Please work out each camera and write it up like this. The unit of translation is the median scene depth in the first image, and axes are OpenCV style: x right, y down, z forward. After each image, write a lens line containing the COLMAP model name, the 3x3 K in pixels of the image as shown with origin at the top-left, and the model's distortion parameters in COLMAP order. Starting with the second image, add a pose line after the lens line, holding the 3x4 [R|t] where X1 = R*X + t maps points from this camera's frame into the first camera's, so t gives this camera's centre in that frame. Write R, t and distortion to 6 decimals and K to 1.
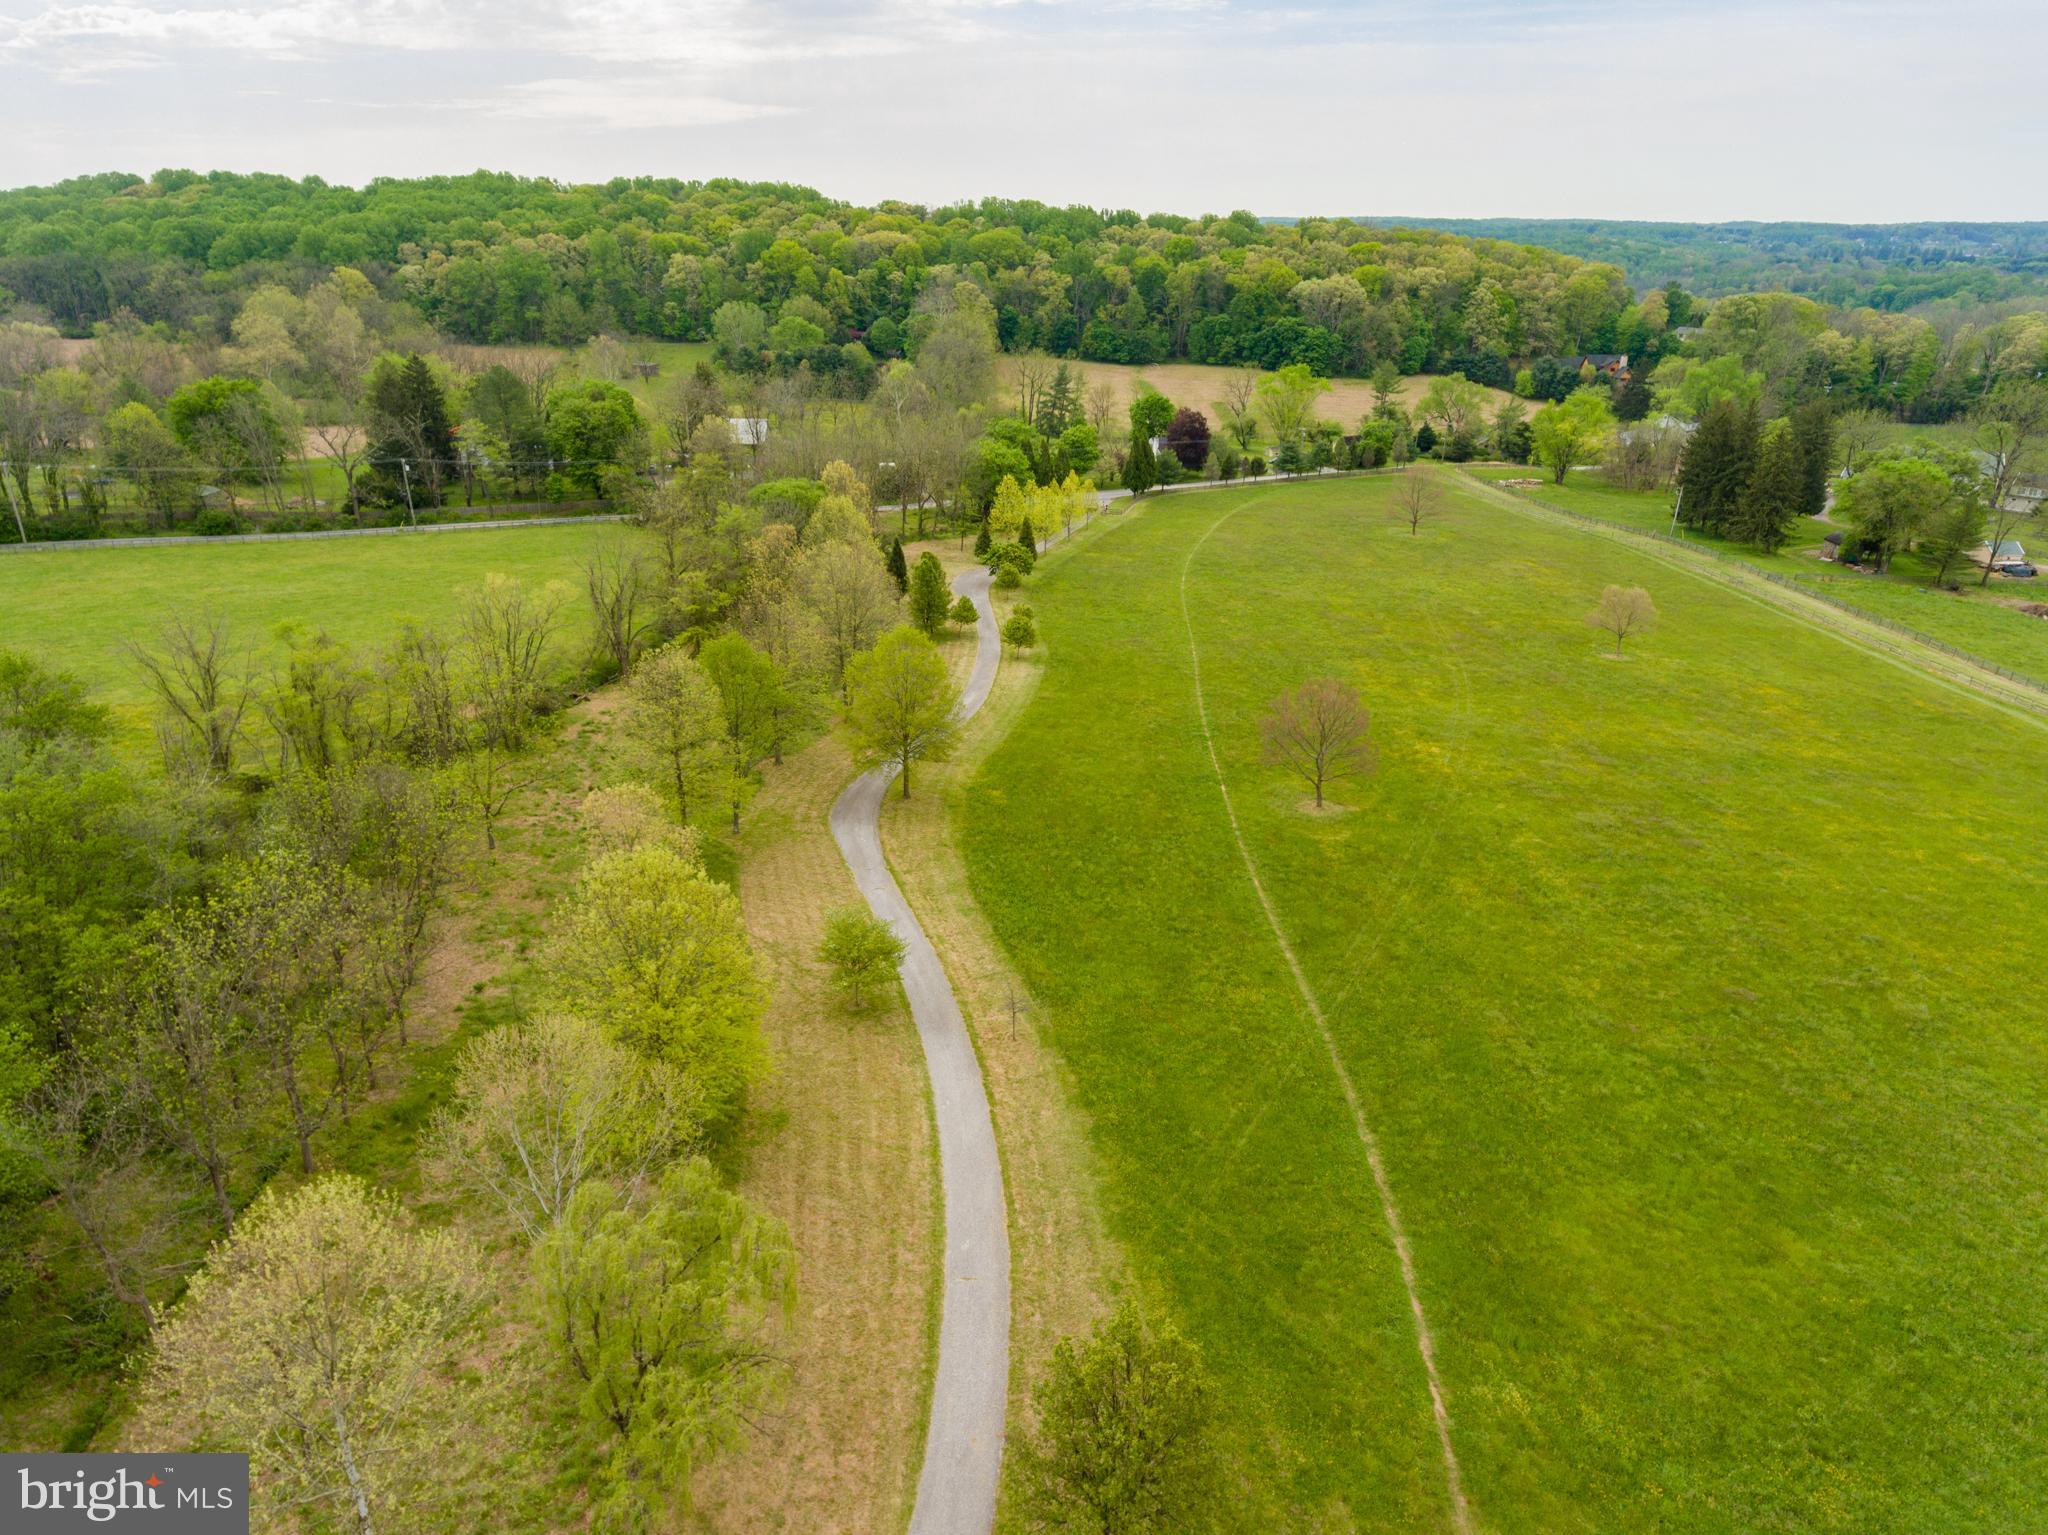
lens RADIAL K [[1201.8, 0, 1022.9], [0, 1201.8, 759.2], [0, 0, 1]] dist [-0.000610, -0.004059]
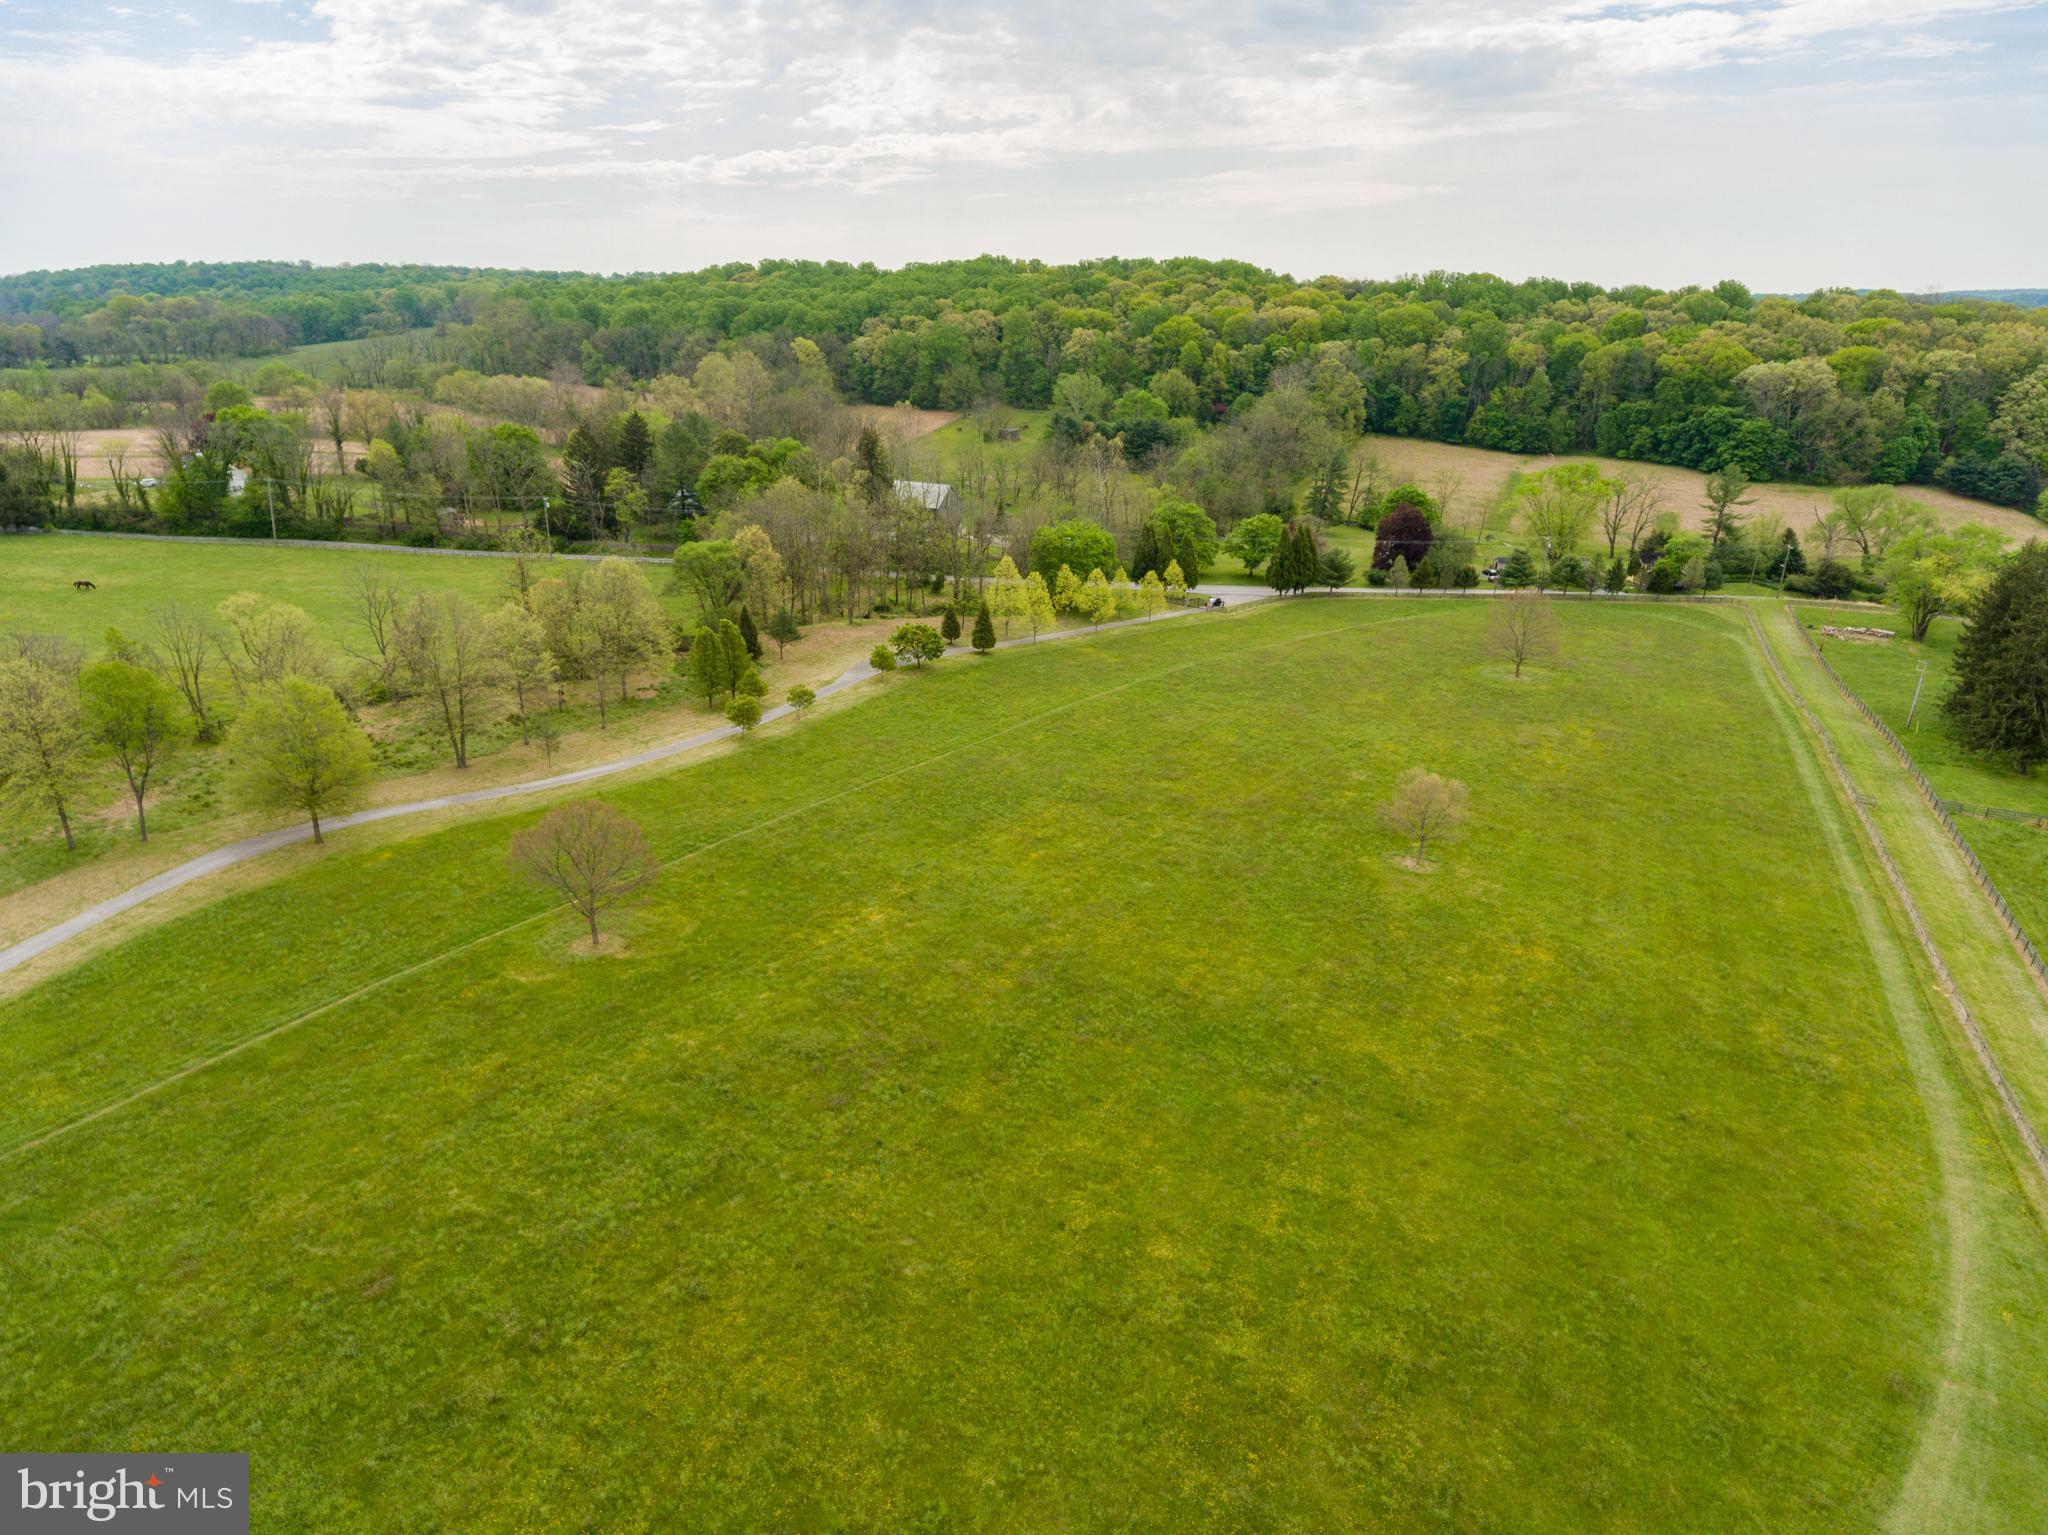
lens RADIAL K [[1201.8, 0, 1022.9], [0, 1201.8, 759.2], [0, 0, 1]] dist [-0.000610, -0.004059]
pose [[0.884065, 0.161357, -0.438626, 0.192318], [-0.185578, 0.982549, -0.012591, -0.030650], [0.428940, 0.092531, 0.898581, 0.075715]]
